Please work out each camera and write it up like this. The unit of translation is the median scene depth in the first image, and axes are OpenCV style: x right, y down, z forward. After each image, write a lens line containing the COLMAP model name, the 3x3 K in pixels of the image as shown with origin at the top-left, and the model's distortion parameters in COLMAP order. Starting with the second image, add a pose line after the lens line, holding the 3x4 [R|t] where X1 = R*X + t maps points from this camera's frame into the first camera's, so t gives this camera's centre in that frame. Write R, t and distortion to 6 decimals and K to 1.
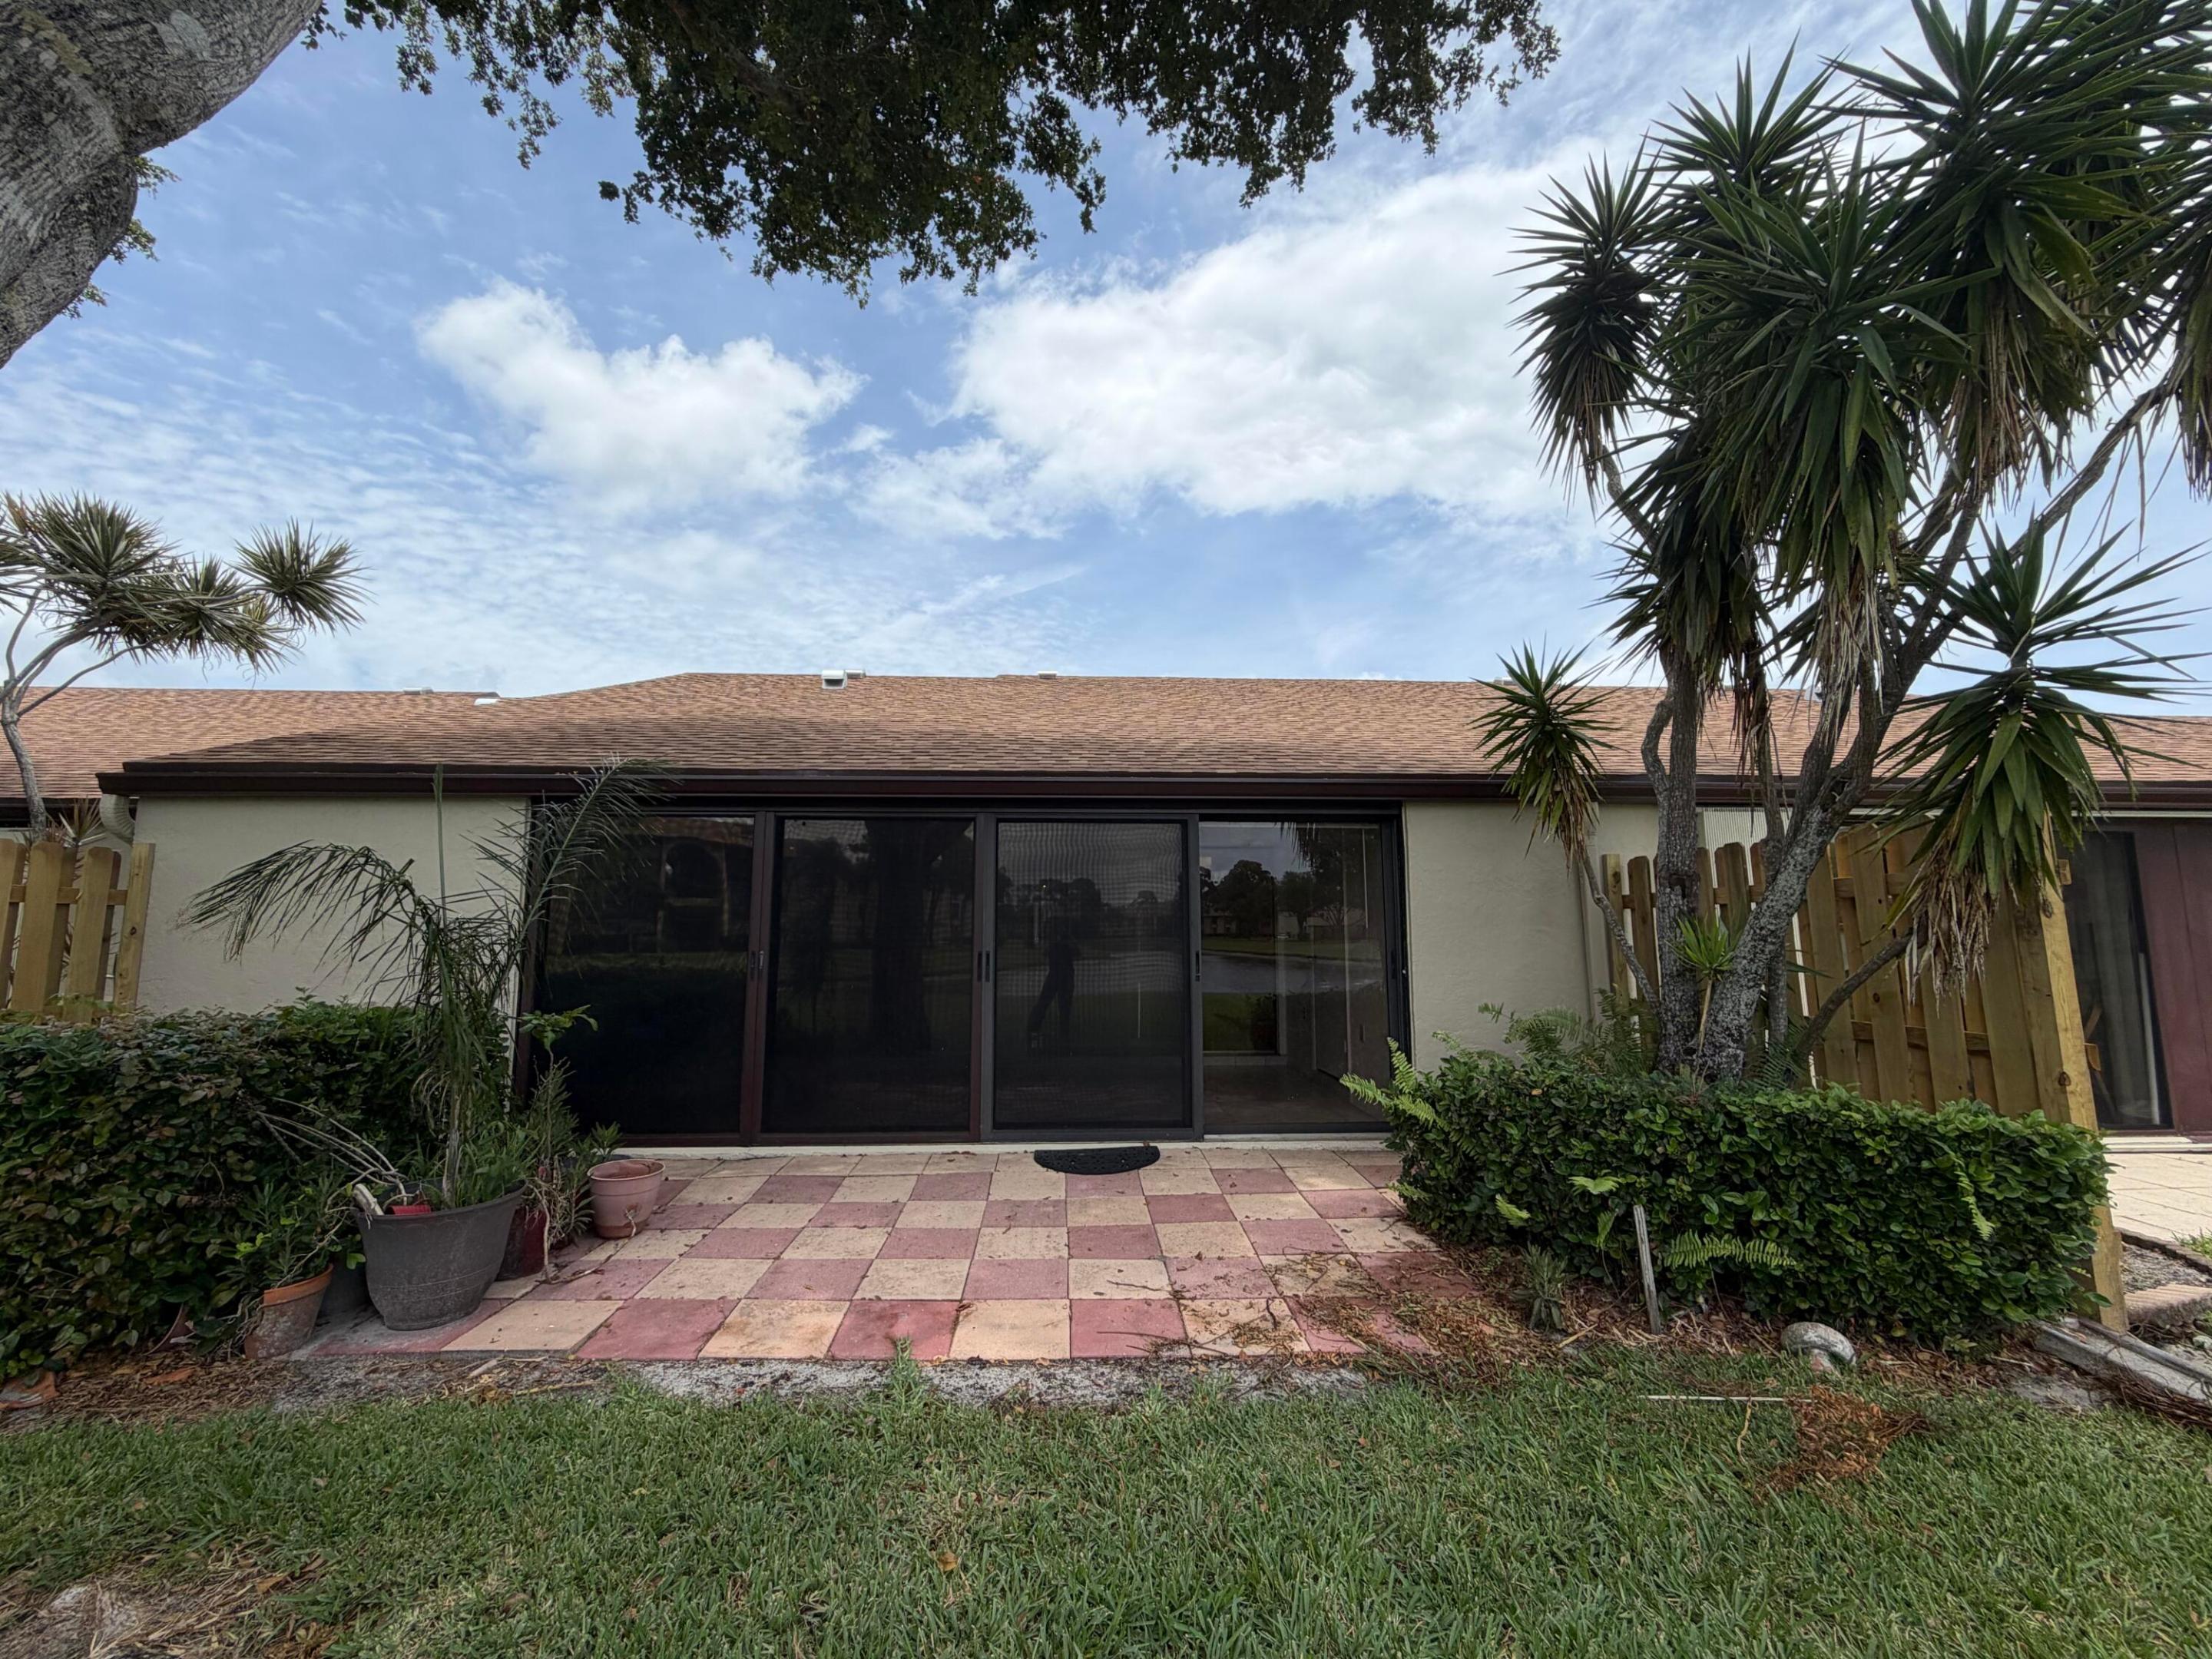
lens RADIAL K [[882.7, 0, 1098.1], [0, 882.7, 834.6], [0, 0, 1]] dist [-0.000027, 0.000377]
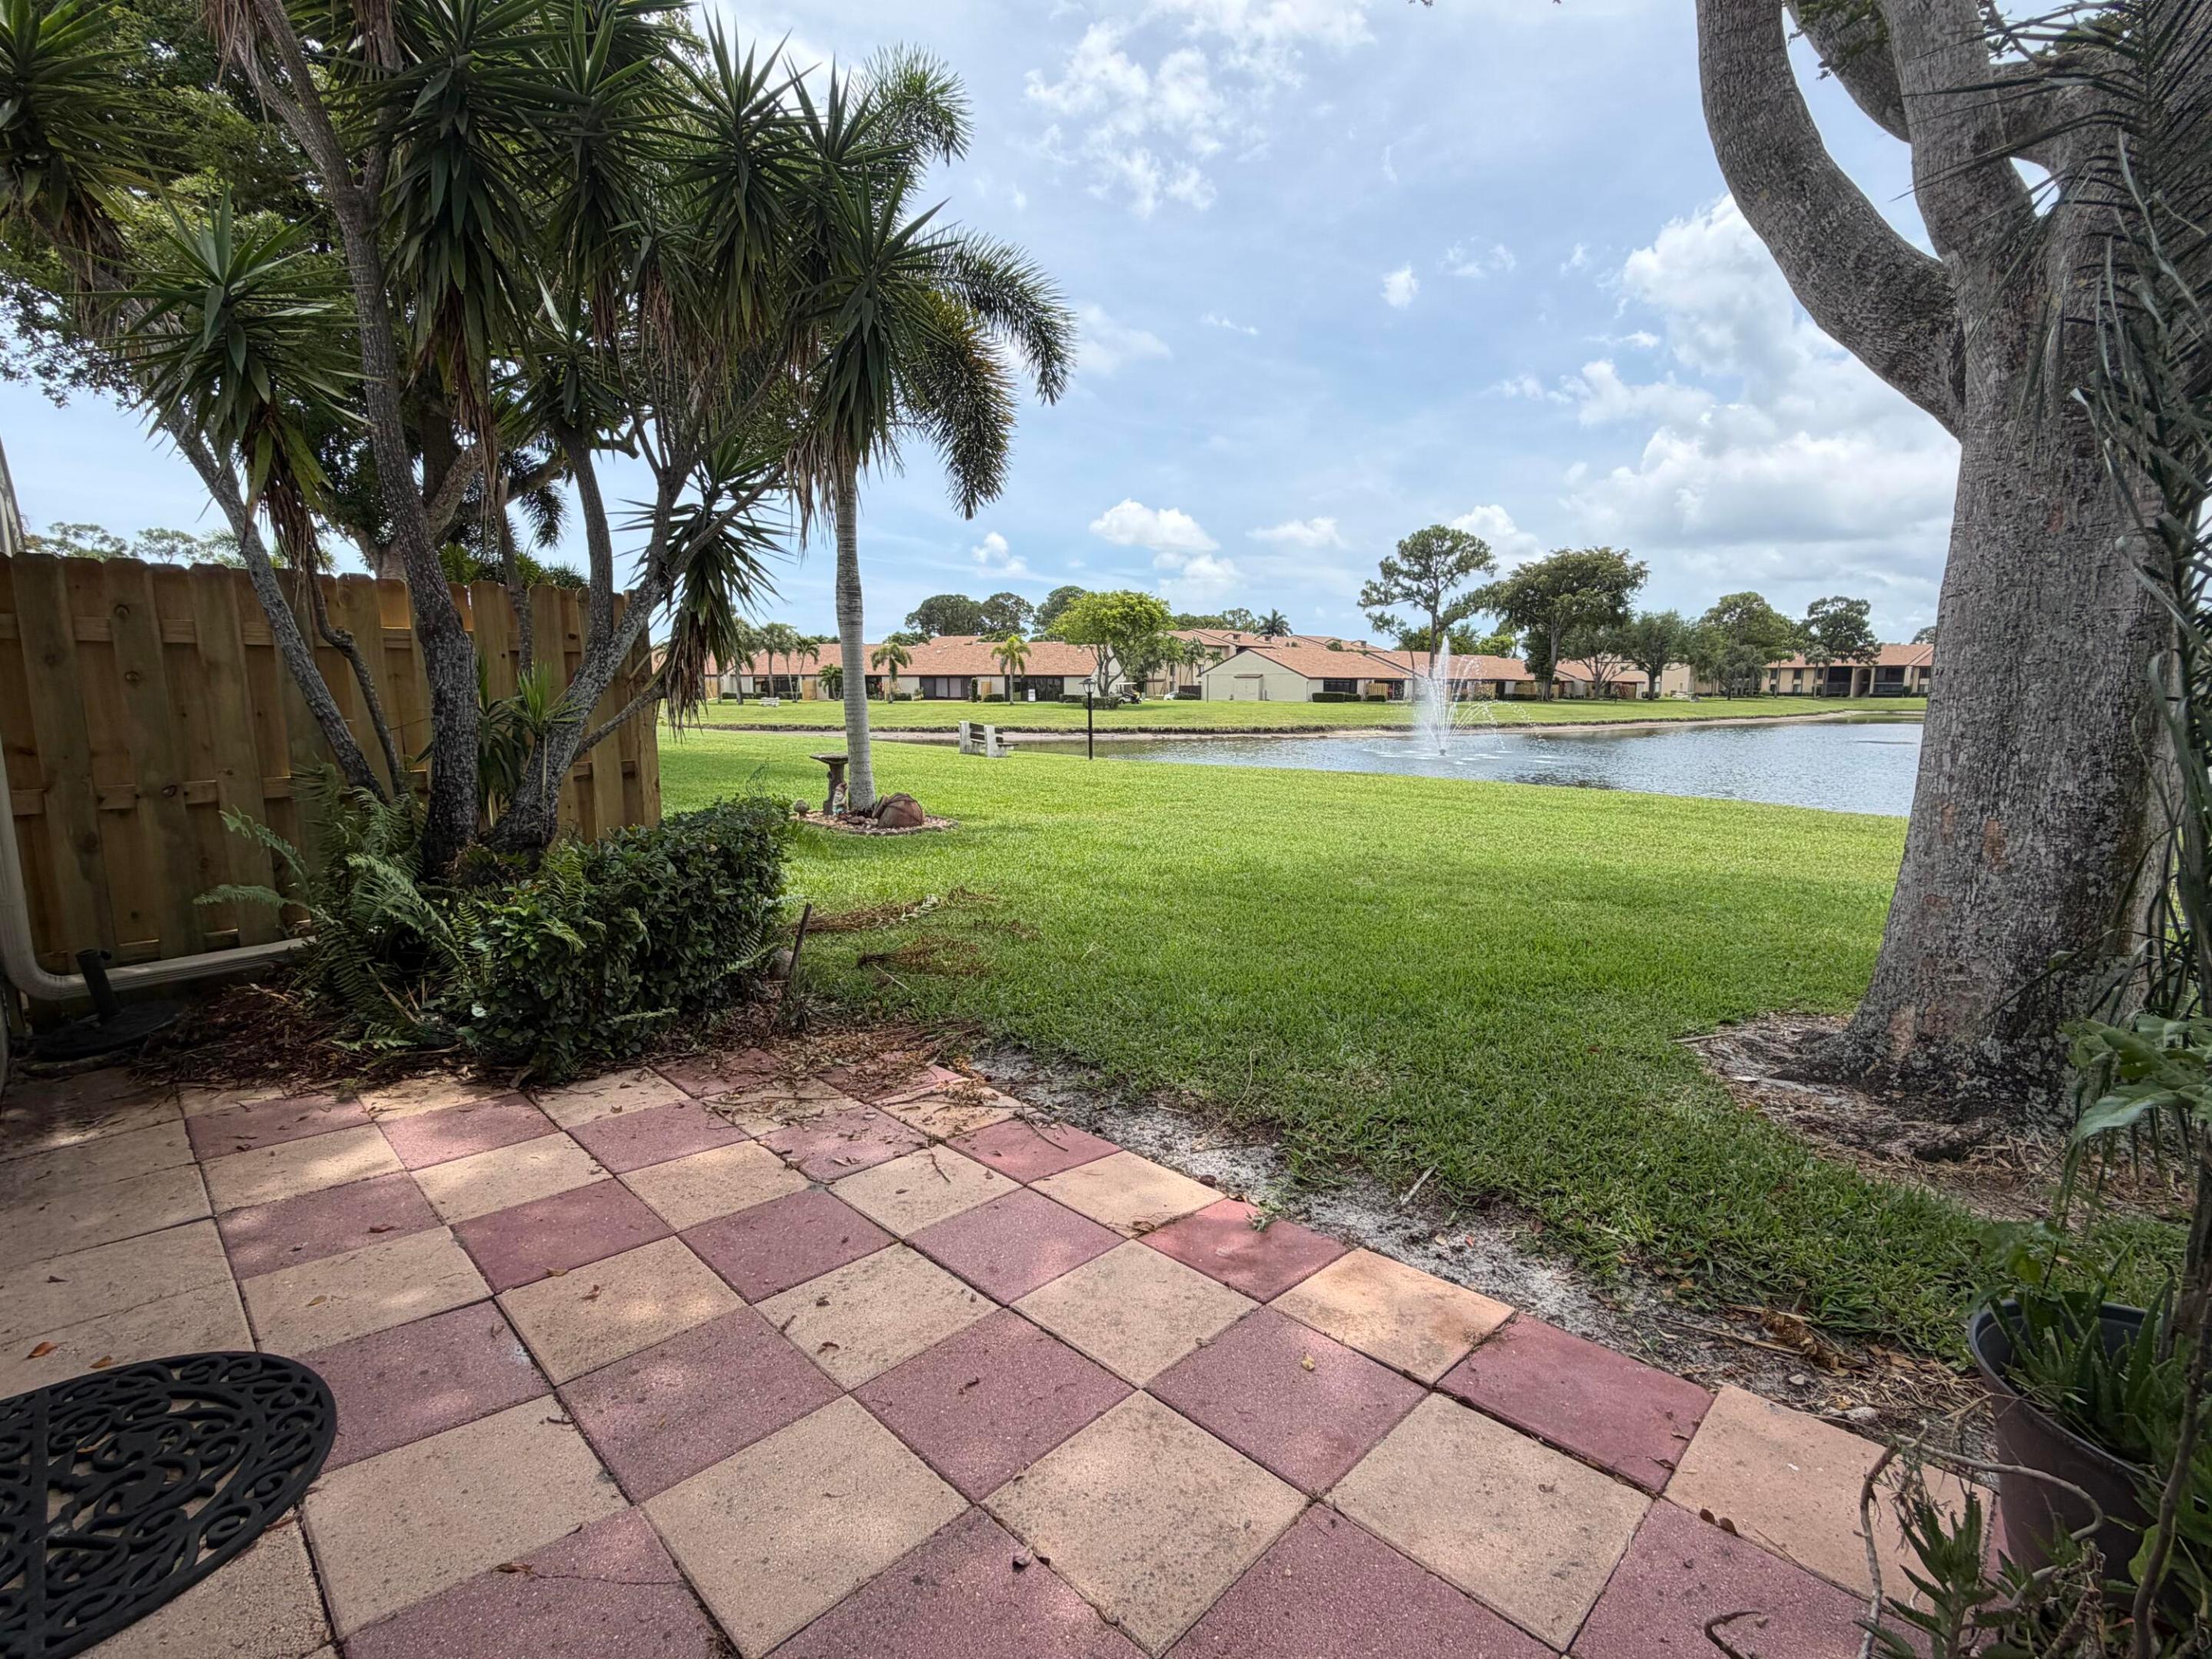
lens RADIAL K [[1021.2, 0, 1101.0], [0, 1021.2, 833.7], [0, 0, 1]] dist [-0.000445, 0.000042]
pose [[-0.677474, -0.109123, 0.727407, -0.704779], [-0.089181, 0.993824, 0.066032, 0.180067], [-0.730121, -0.020136, -0.683022, 1.634435]]
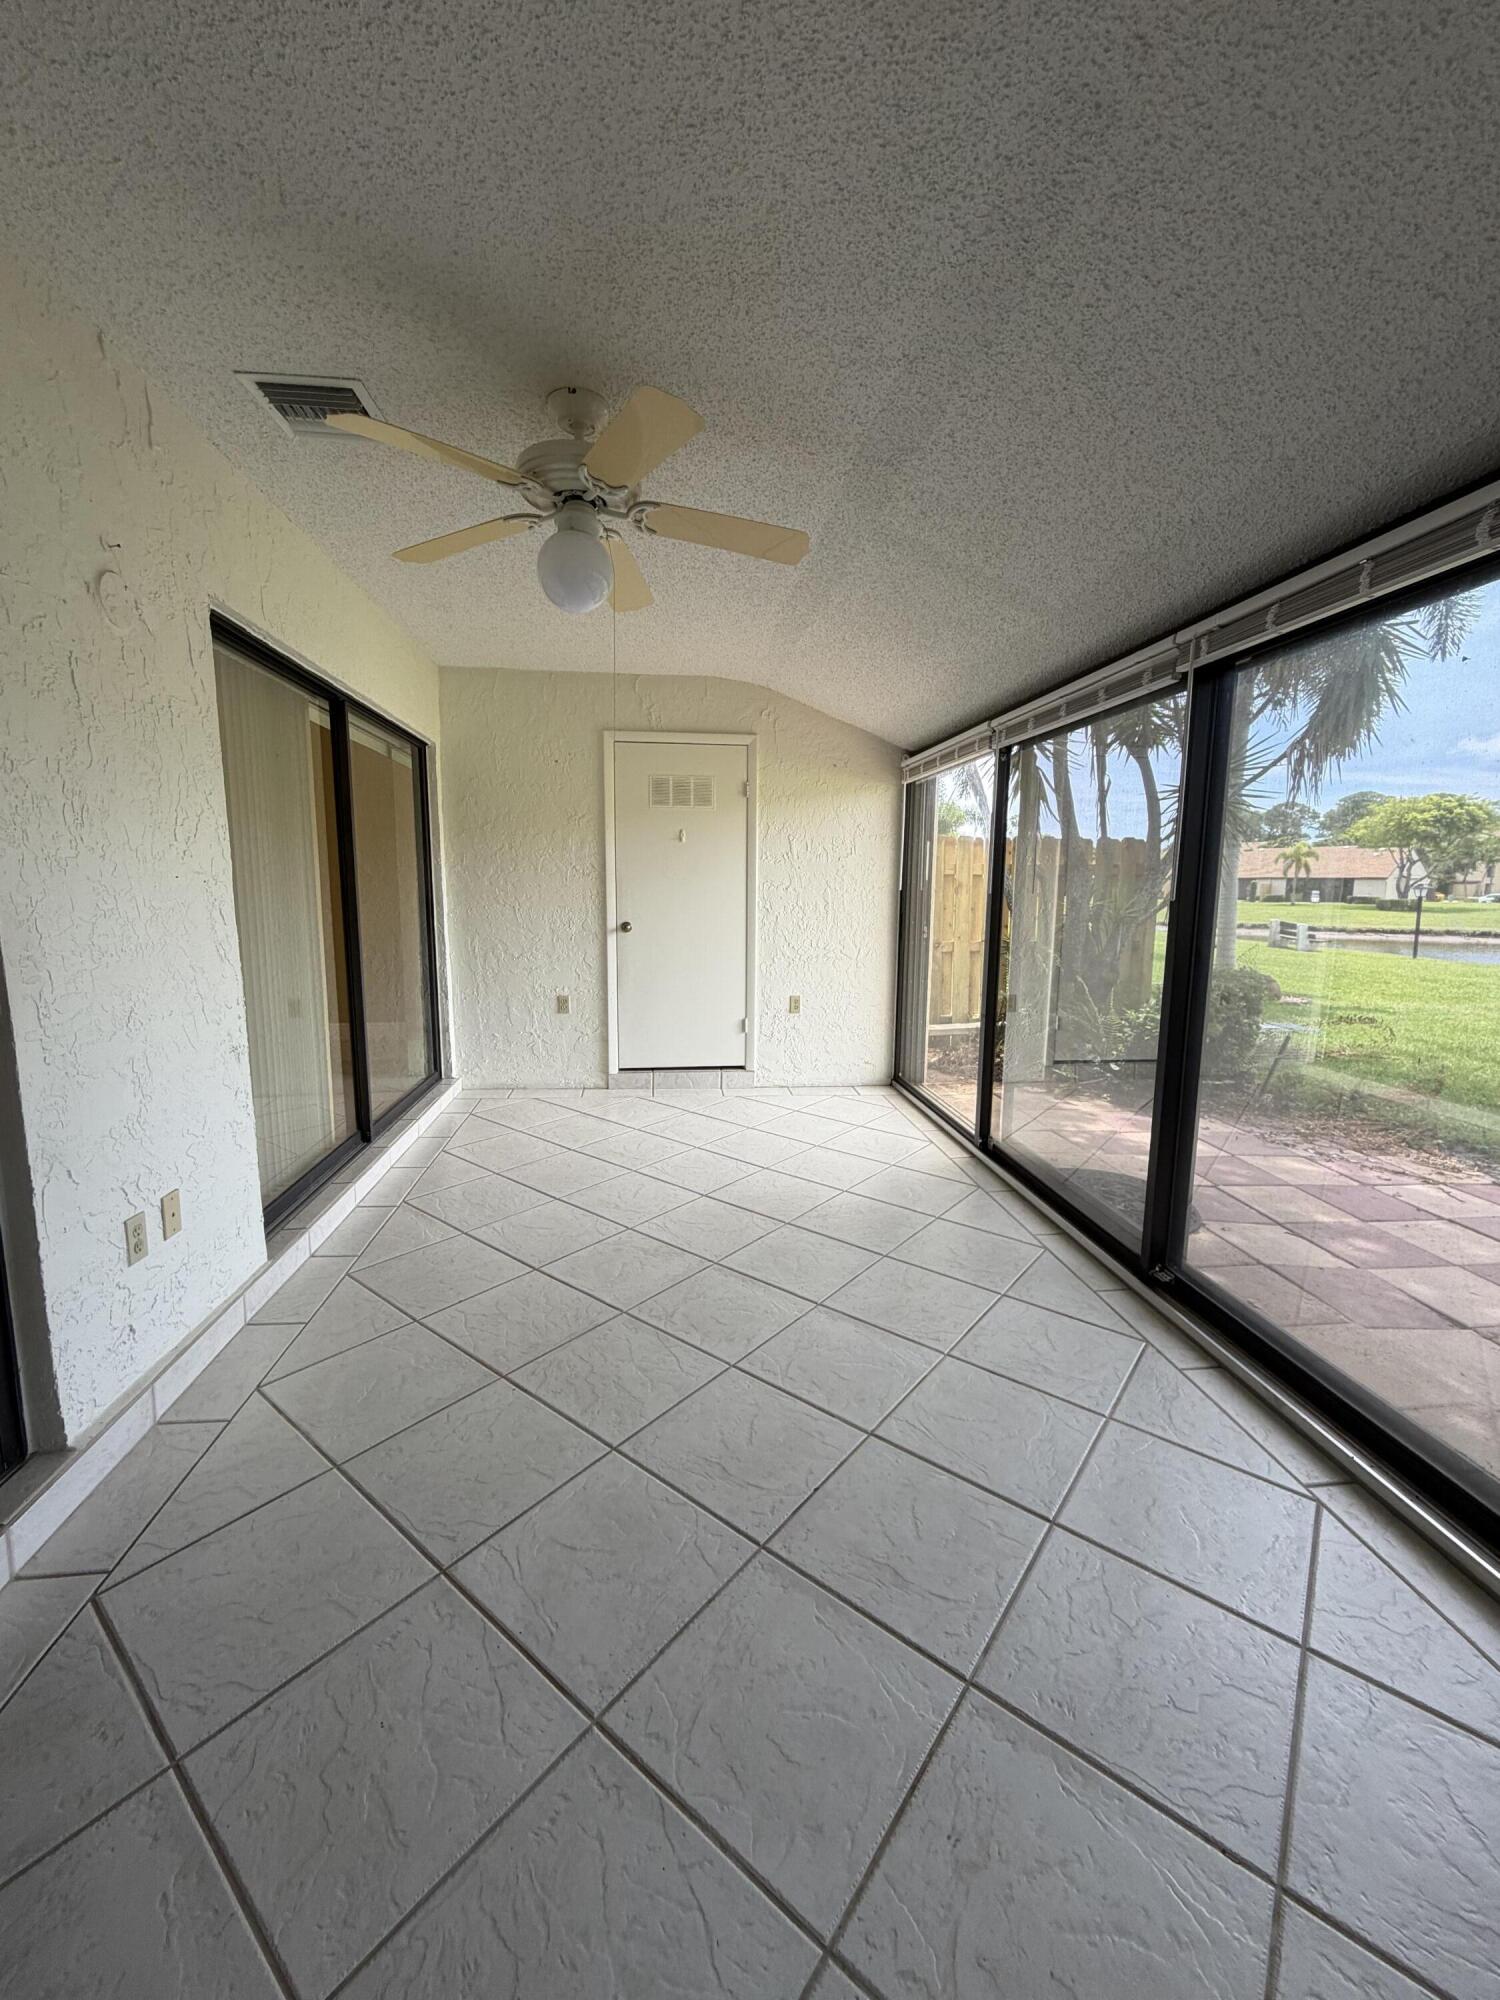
lens RADIAL K [[798.1, 0, 749.6], [0, 798.1, 994.7], [0, 0, 1]] dist [-0.000027, 0.000377]
pose [[-0.075100, -0.139575, 0.987360, -1.028197], [-0.120831, 0.984133, 0.129928, 0.232424], [-0.989828, -0.109546, -0.090774, 2.290225]]
